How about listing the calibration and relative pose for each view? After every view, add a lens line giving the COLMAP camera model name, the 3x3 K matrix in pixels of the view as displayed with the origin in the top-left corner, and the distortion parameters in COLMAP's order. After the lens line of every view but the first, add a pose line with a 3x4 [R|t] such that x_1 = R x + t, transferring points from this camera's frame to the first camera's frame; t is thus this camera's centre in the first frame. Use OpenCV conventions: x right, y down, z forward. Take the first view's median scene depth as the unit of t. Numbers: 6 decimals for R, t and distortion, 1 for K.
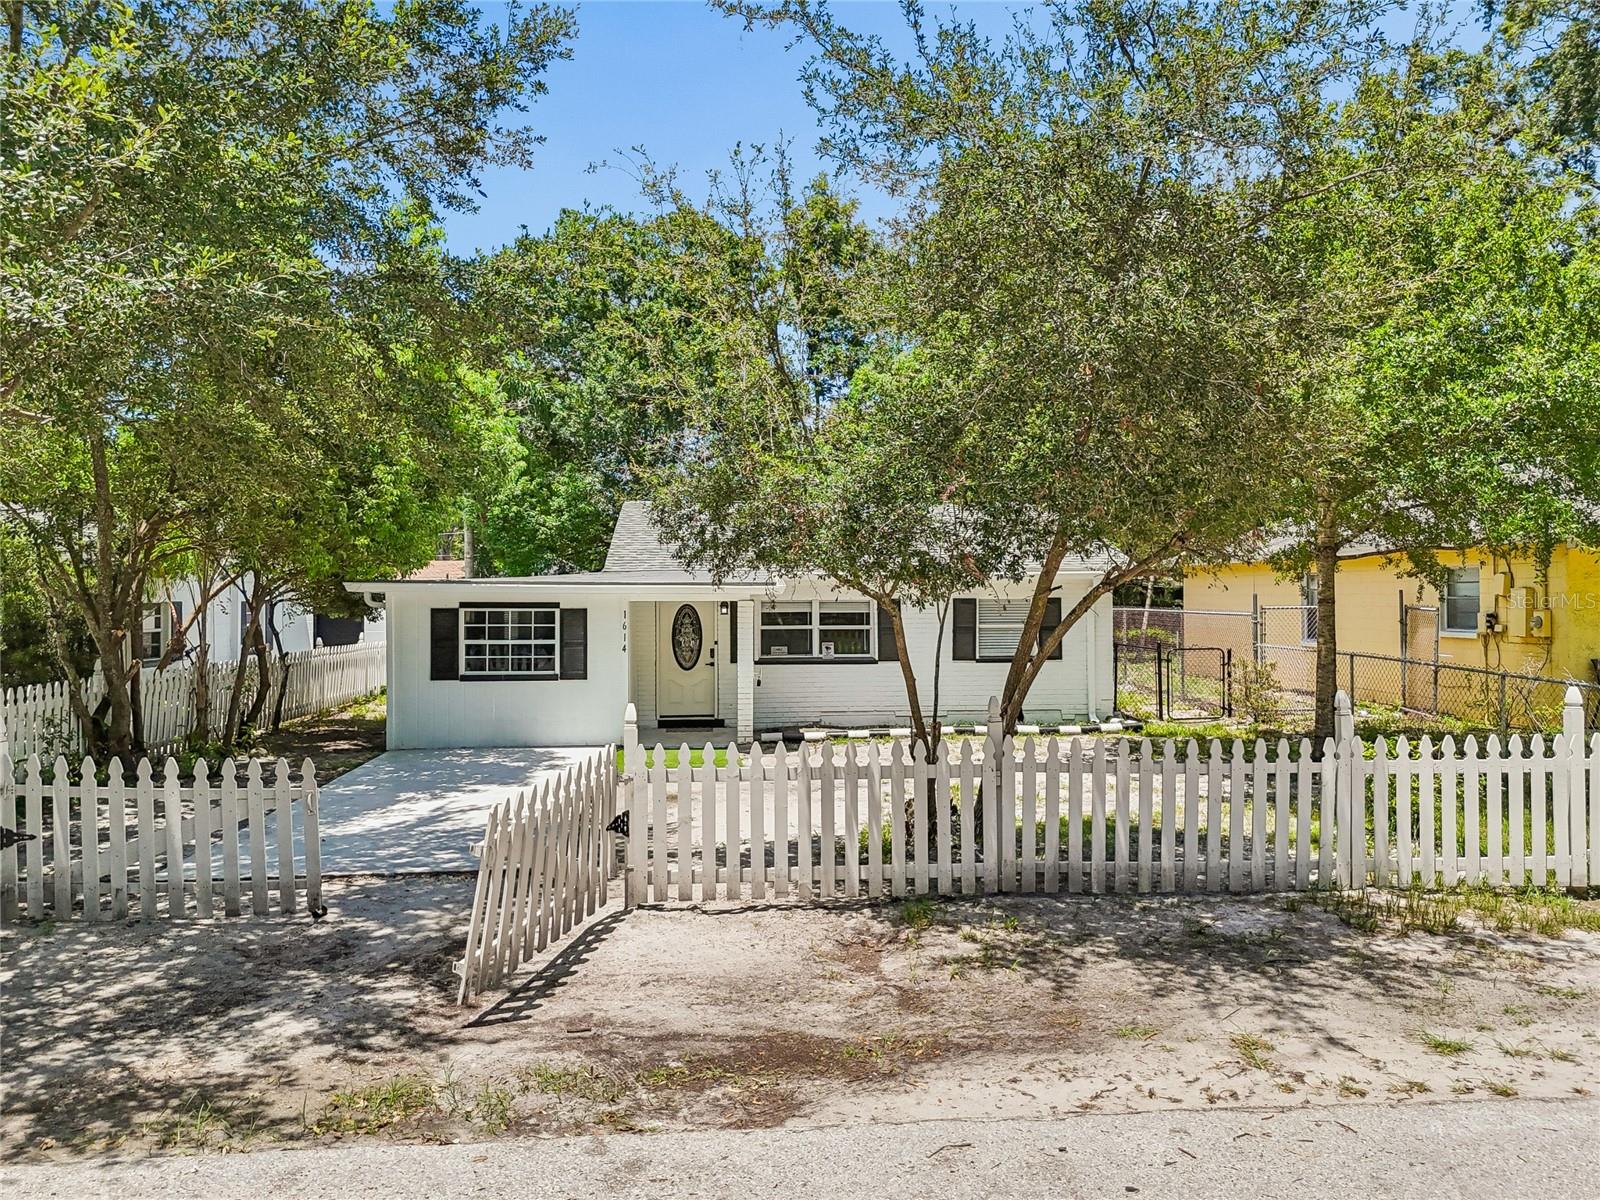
lens RADIAL K [[1198.8, 0, 808.3], [0, 1198.8, 590.5], [0, 0, 1]] dist [0.050703, -0.020977]
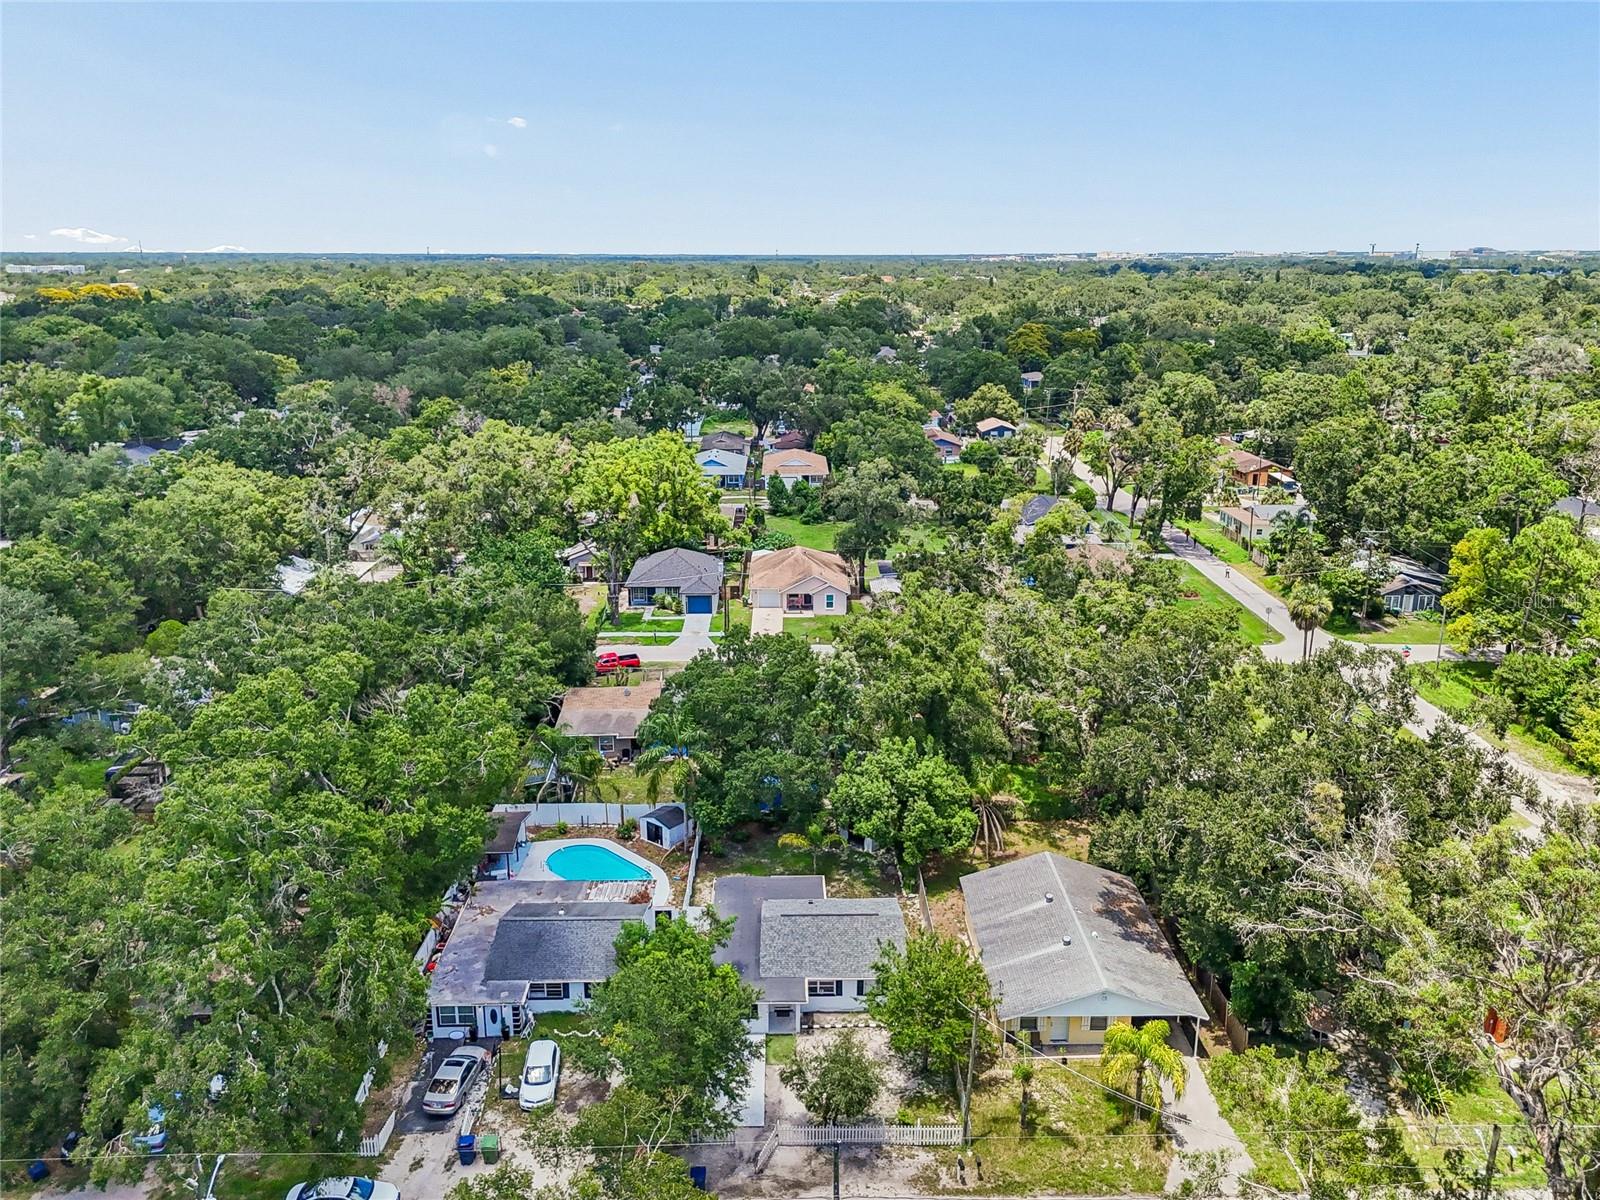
lens RADIAL K [[1198.8, 0, 795.9], [0, 1198.8, 593.3], [0, 0, 1]] dist [0.050703, -0.020977]
pose [[0.997319, 0.018970, -0.070671, 0.193316], [0.001072, 0.961918, 0.273335, -2.343158], [0.073165, -0.272678, 0.959319, -2.402110]]
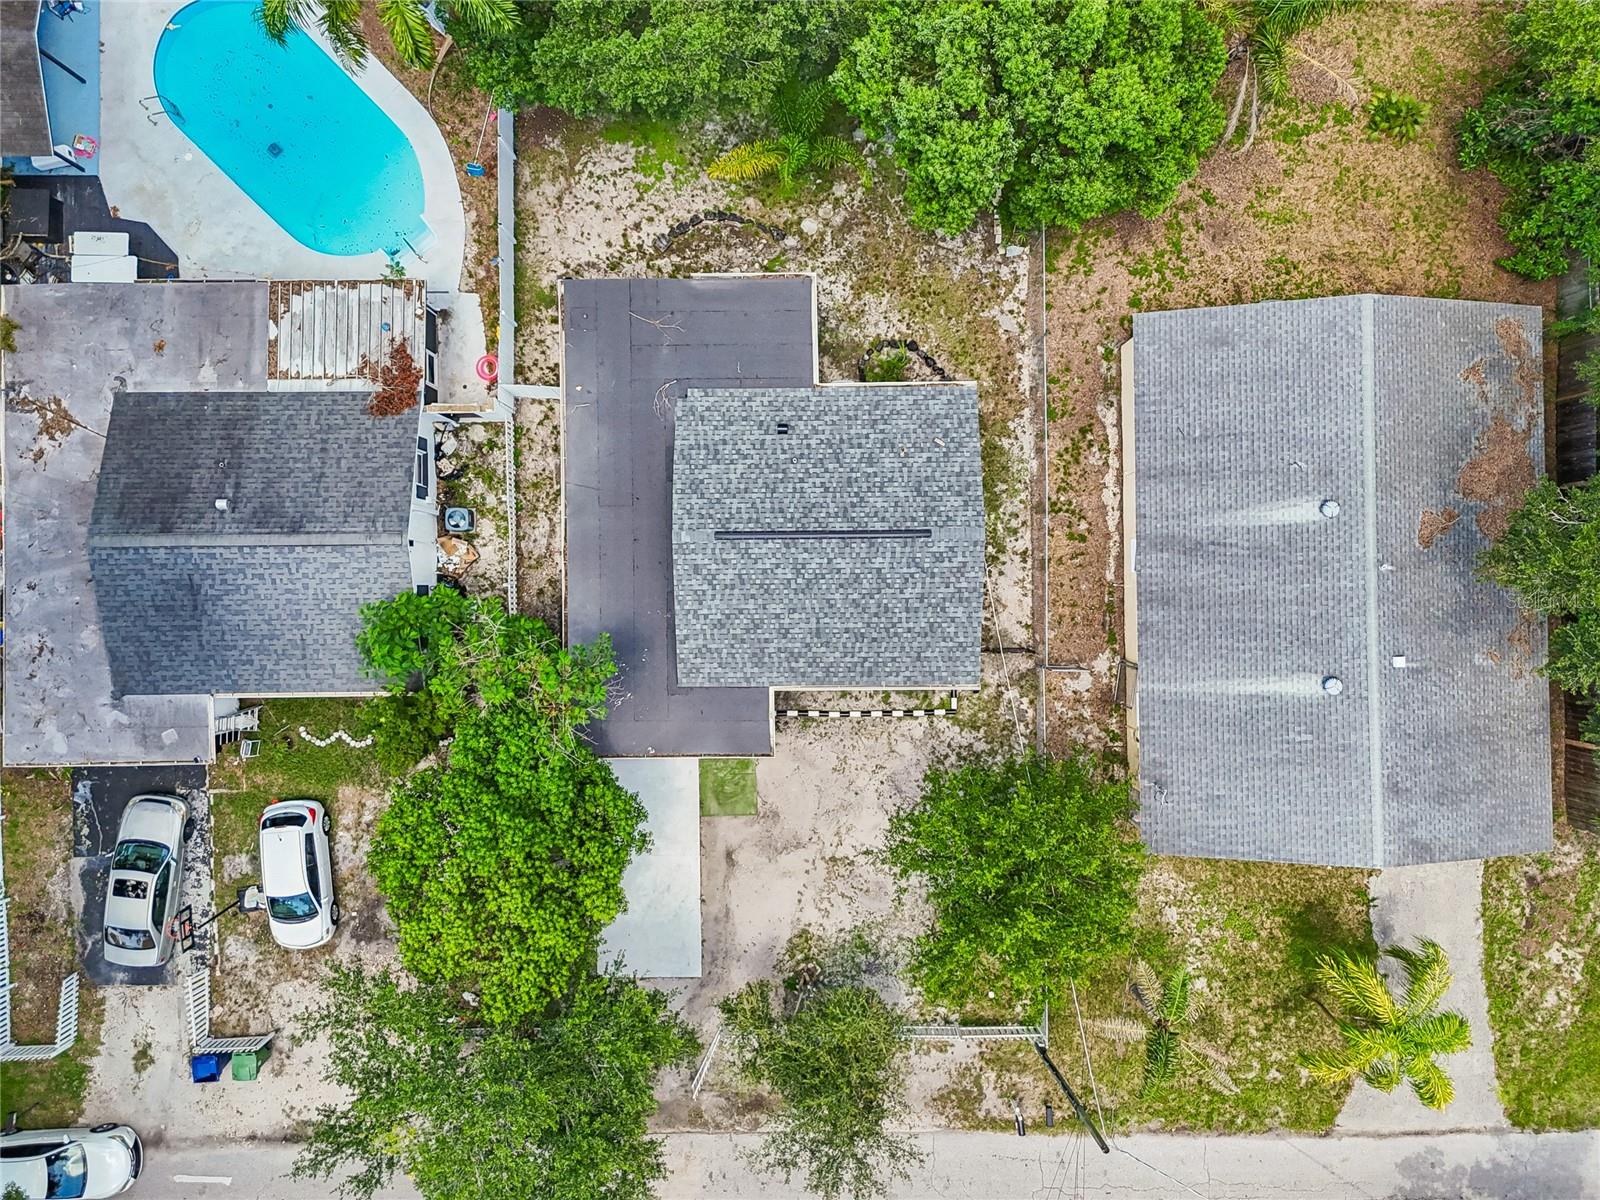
lens RADIAL K [[1198.8, 0, 802.8], [0, 1198.8, 600.0], [0, 0, 1]] dist [0.050703, -0.020977]
pose [[0.997701, 0.067642, -0.004235, 0.020174], [0.003771, 0.006976, 0.999969, -1.991121], [0.067669, -0.997685, 0.006705, 1.232771]]
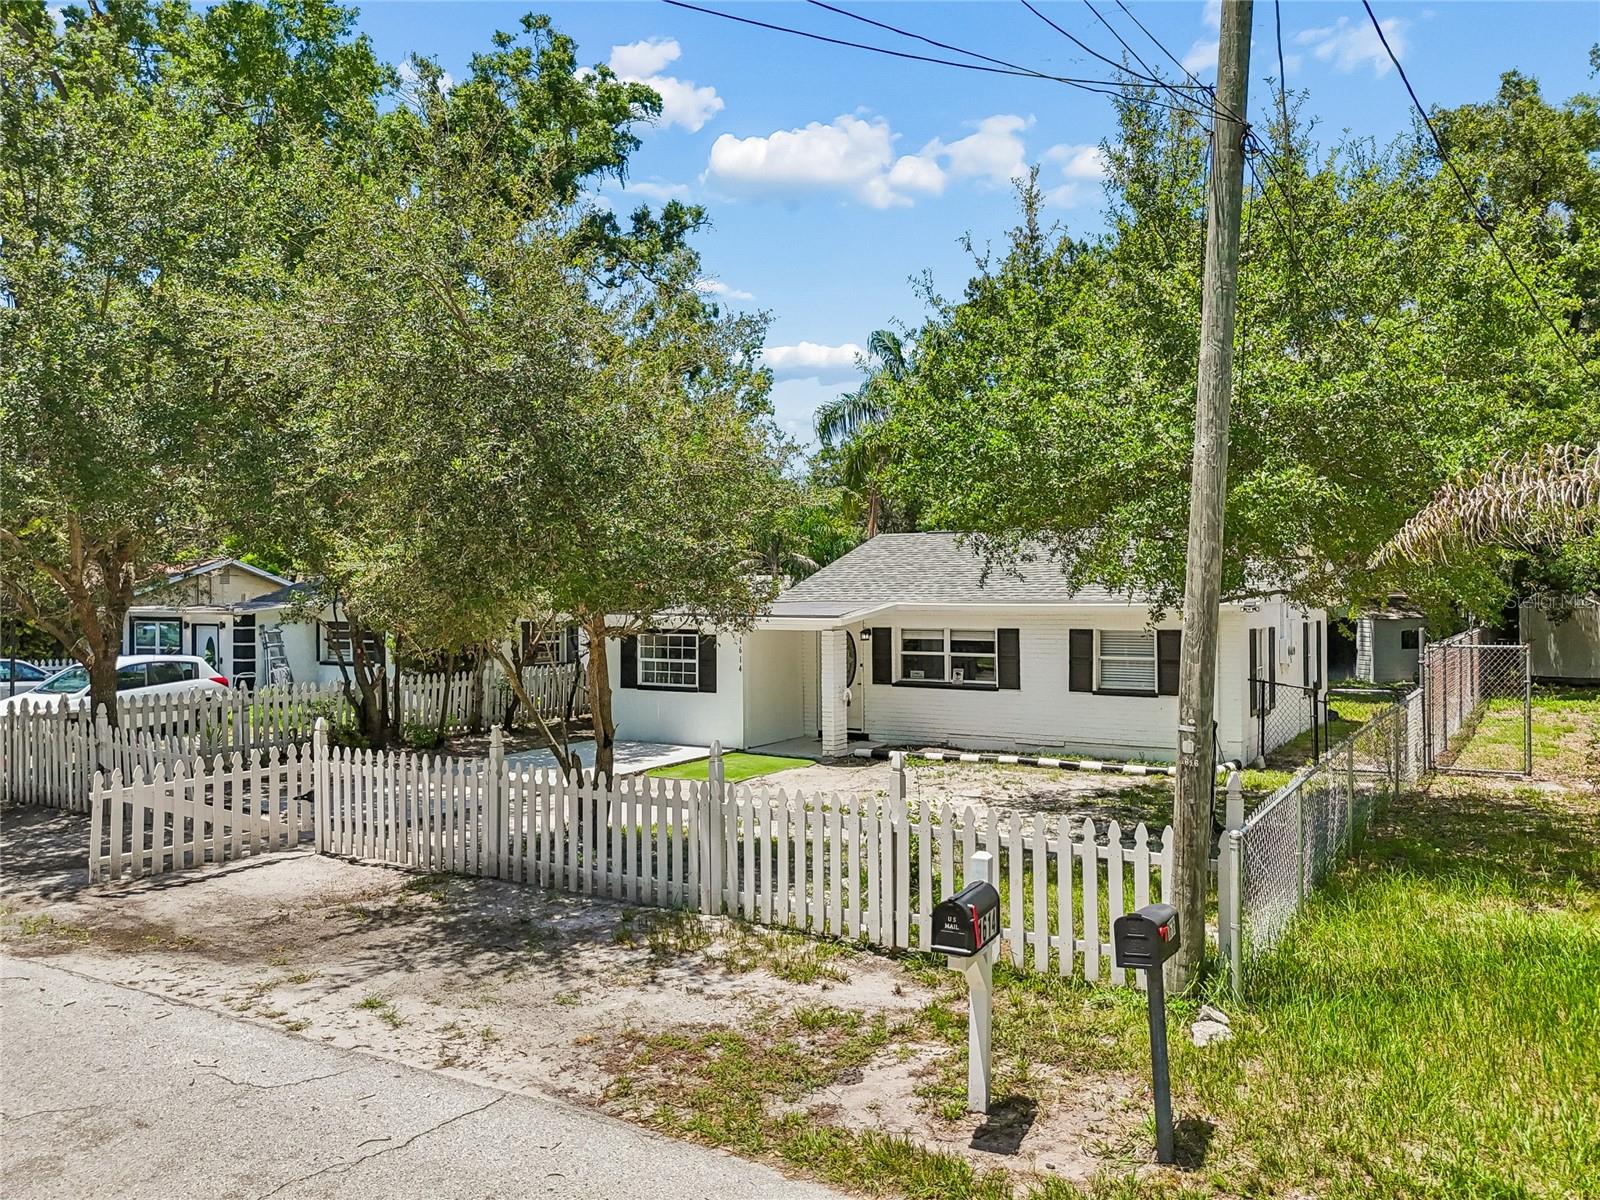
lens RADIAL K [[1198.8, 0, 793.5], [0, 1198.8, 600.0], [0, 0, 1]] dist [0.050703, -0.020977]
pose [[0.799254, 0.000580, -0.600993, 0.608477], [0.004177, 0.999970, 0.006519, -0.027905], [0.600979, -0.007721, 0.799227, 0.077414]]
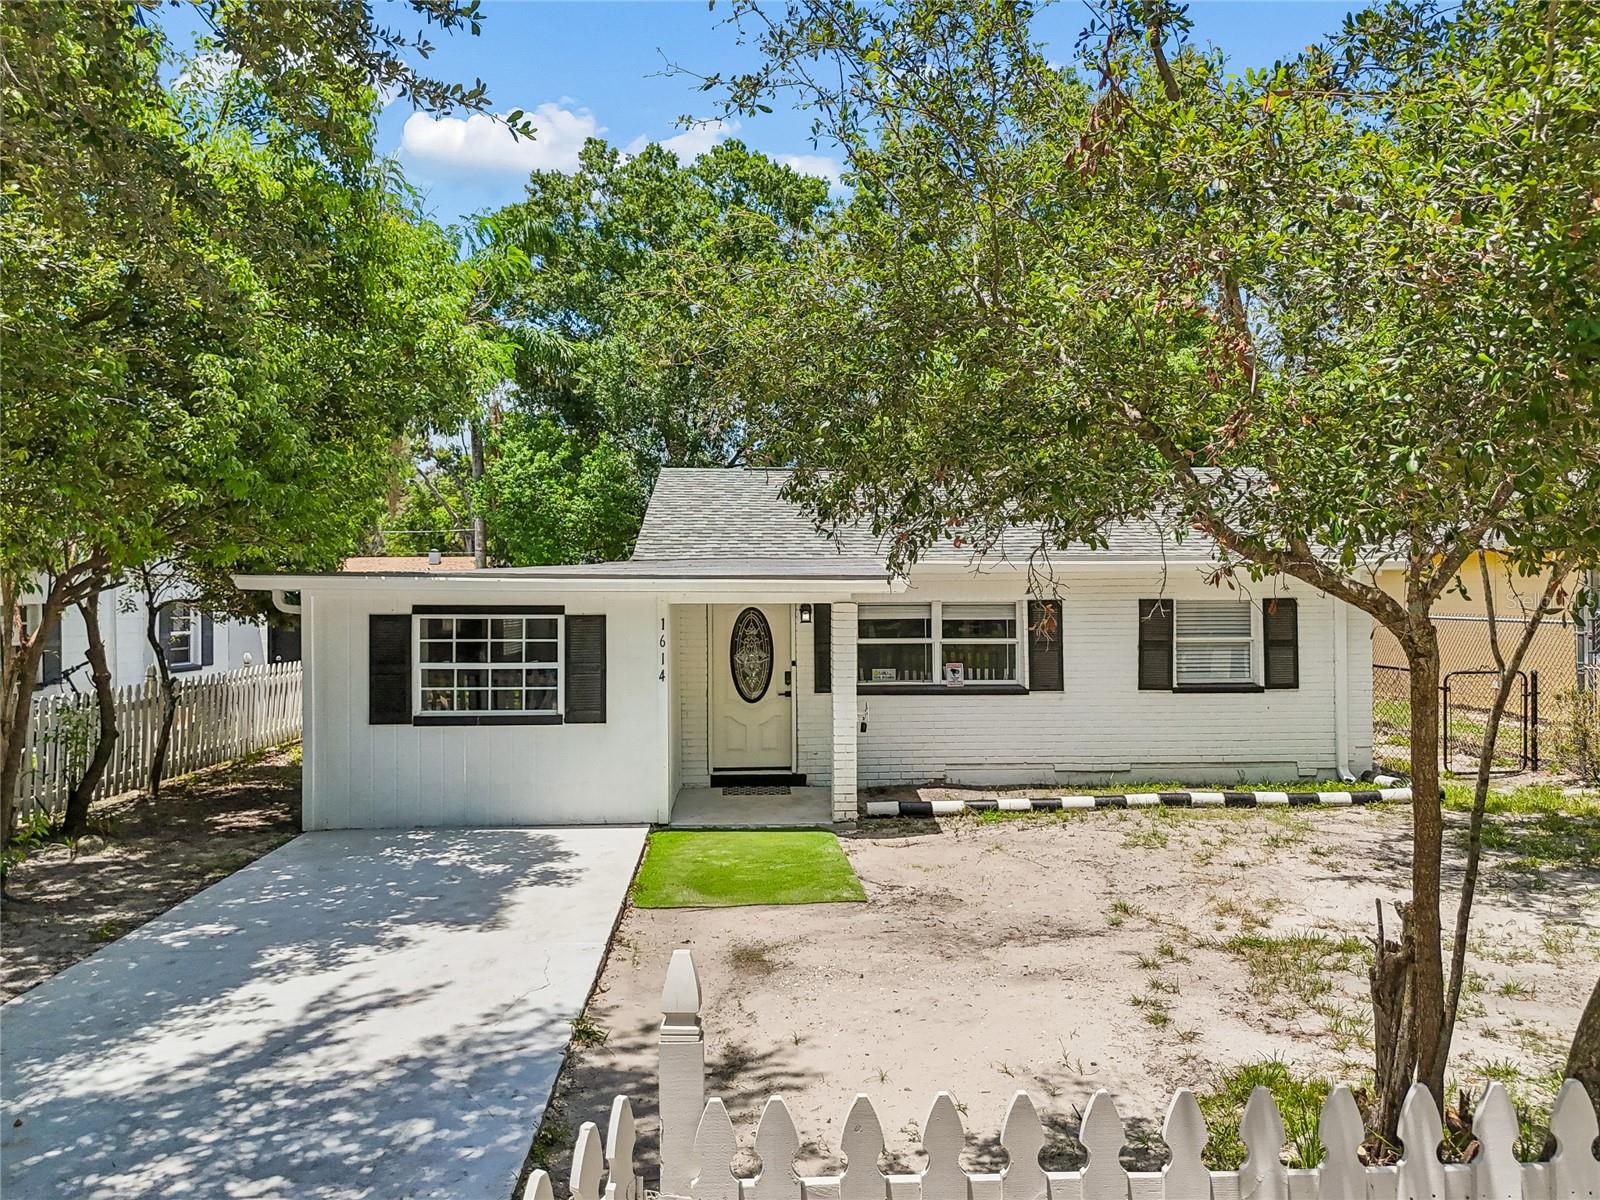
lens RADIAL K [[1198.8, 0, 801.0], [0, 1198.8, 600.4], [0, 0, 1]] dist [0.050703, -0.020977]
pose [[0.999361, -0.000690, -0.035724, -0.053946], [0.000999, 0.999962, 0.008627, 0.001461], [0.035717, -0.008657, 0.999324, 0.347139]]
